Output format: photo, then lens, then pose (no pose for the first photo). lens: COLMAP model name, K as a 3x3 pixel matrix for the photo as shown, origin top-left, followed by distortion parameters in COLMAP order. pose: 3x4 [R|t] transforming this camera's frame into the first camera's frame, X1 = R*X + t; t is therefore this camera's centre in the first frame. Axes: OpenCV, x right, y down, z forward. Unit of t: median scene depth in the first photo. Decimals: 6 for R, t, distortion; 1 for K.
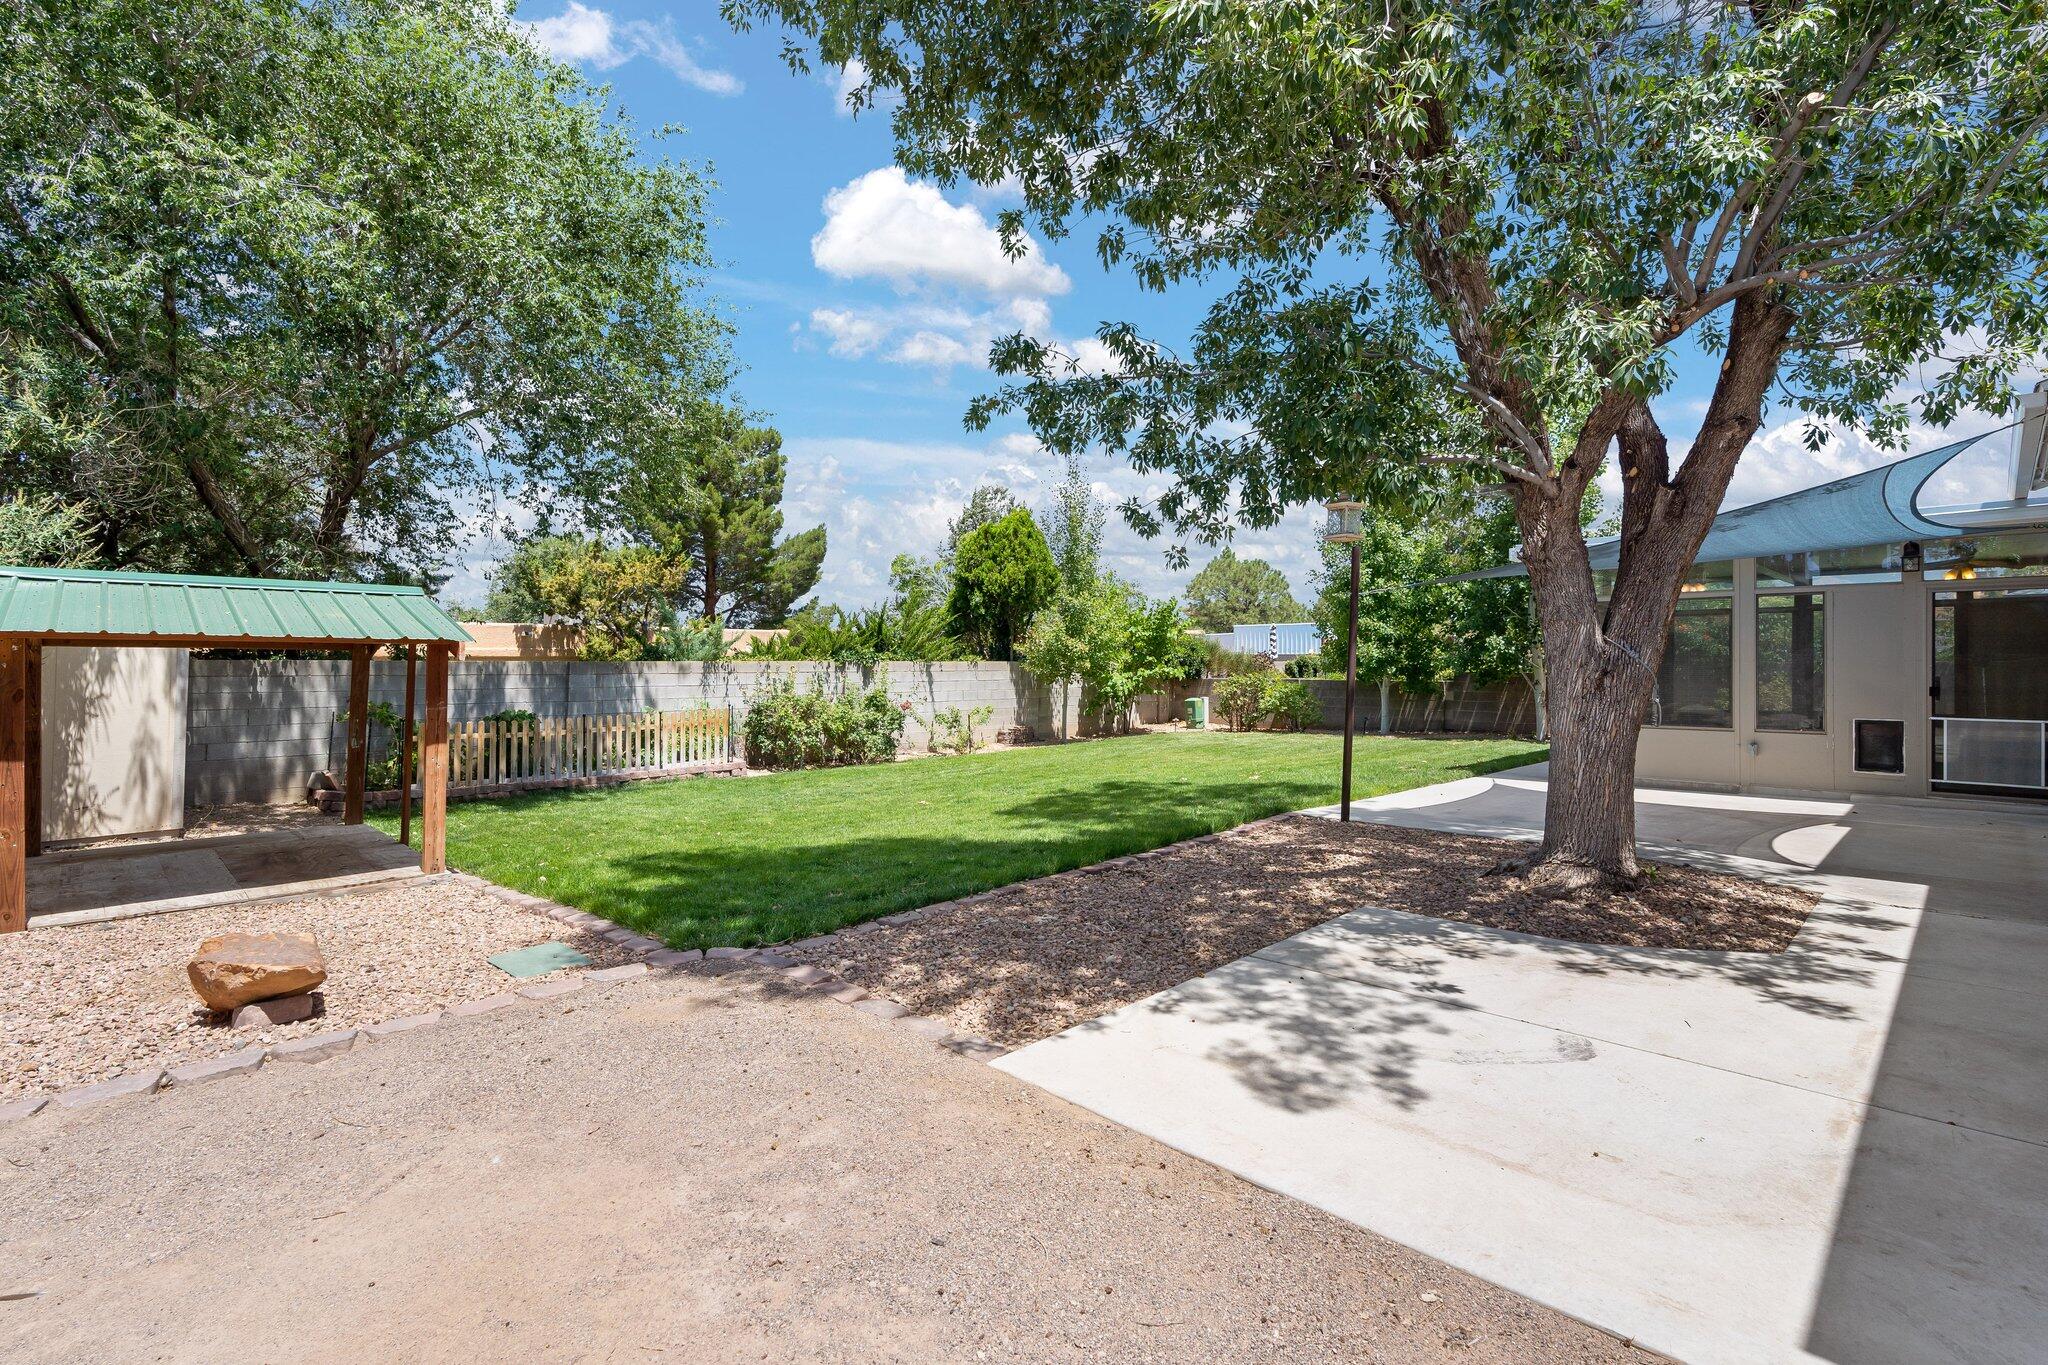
lens RADIAL K [[946.6, 0, 1023.1], [0, 946.6, 666.8], [0, 0, 1]] dist [0.001503, 0.000430]
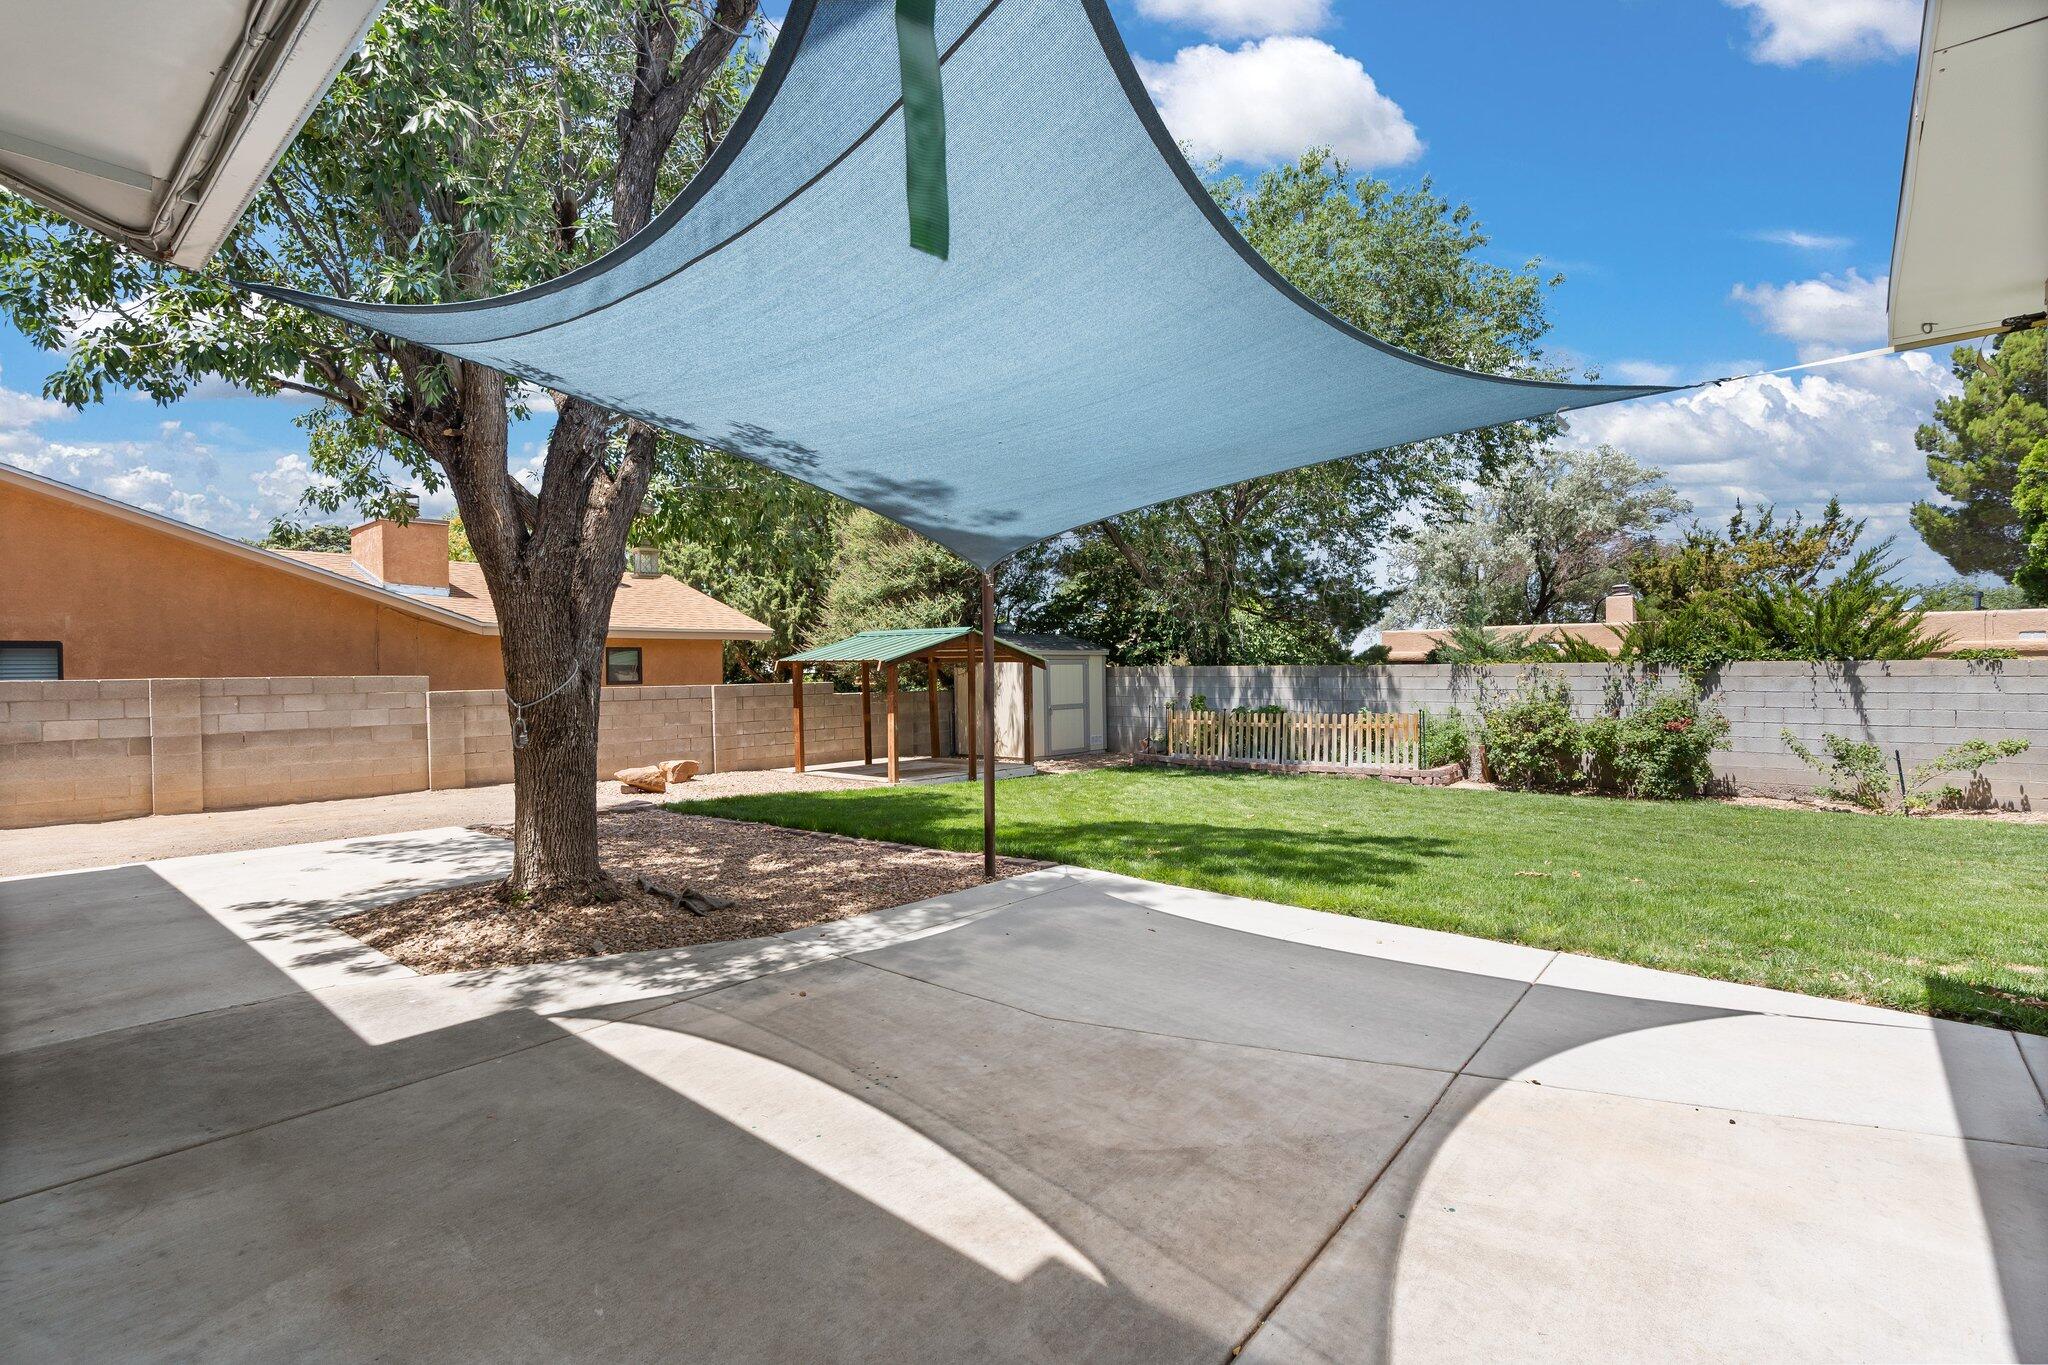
lens RADIAL K [[946.6, 0, 1023.1], [0, 946.6, 666.8], [0, 0, 1]] dist [0.001503, 0.000430]
pose [[0.076869, -0.005331, -0.997027, 0.538594], [0.008729, 0.999951, -0.004674, -0.002584], [0.997003, -0.008343, 0.076911, 0.449546]]
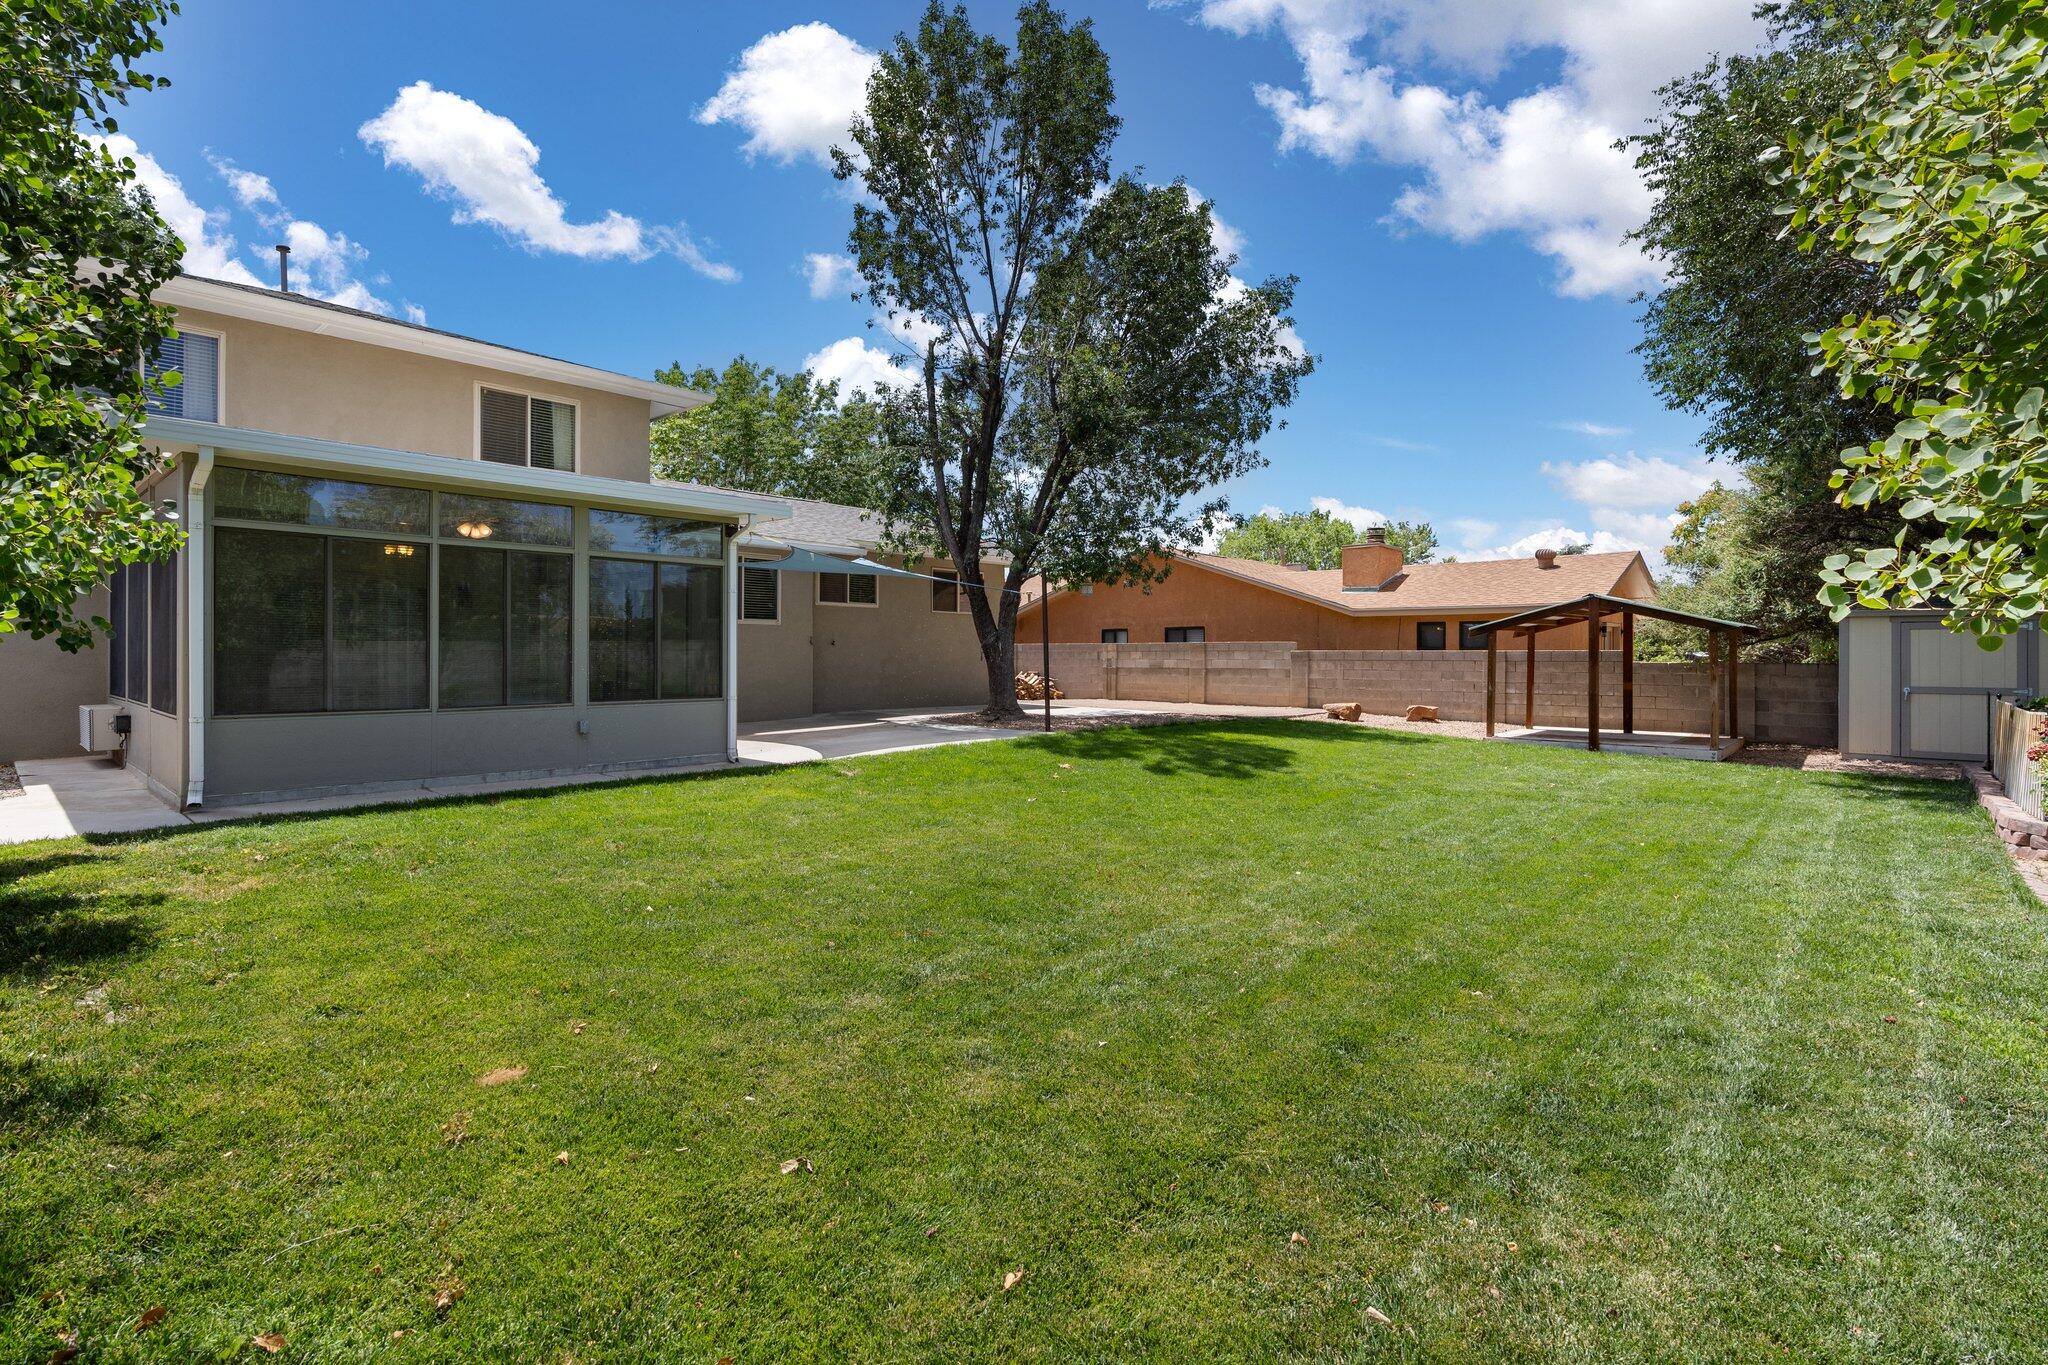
lens RADIAL K [[946.6, 0, 1023.1], [0, 946.6, 666.8], [0, 0, 1]] dist [0.001503, 0.000430]
pose [[-0.998456, -0.001582, -0.055520, 0.219215], [-0.002728, 0.999785, 0.020559, 0.005164], [0.055475, 0.020679, -0.998246, 1.264935]]
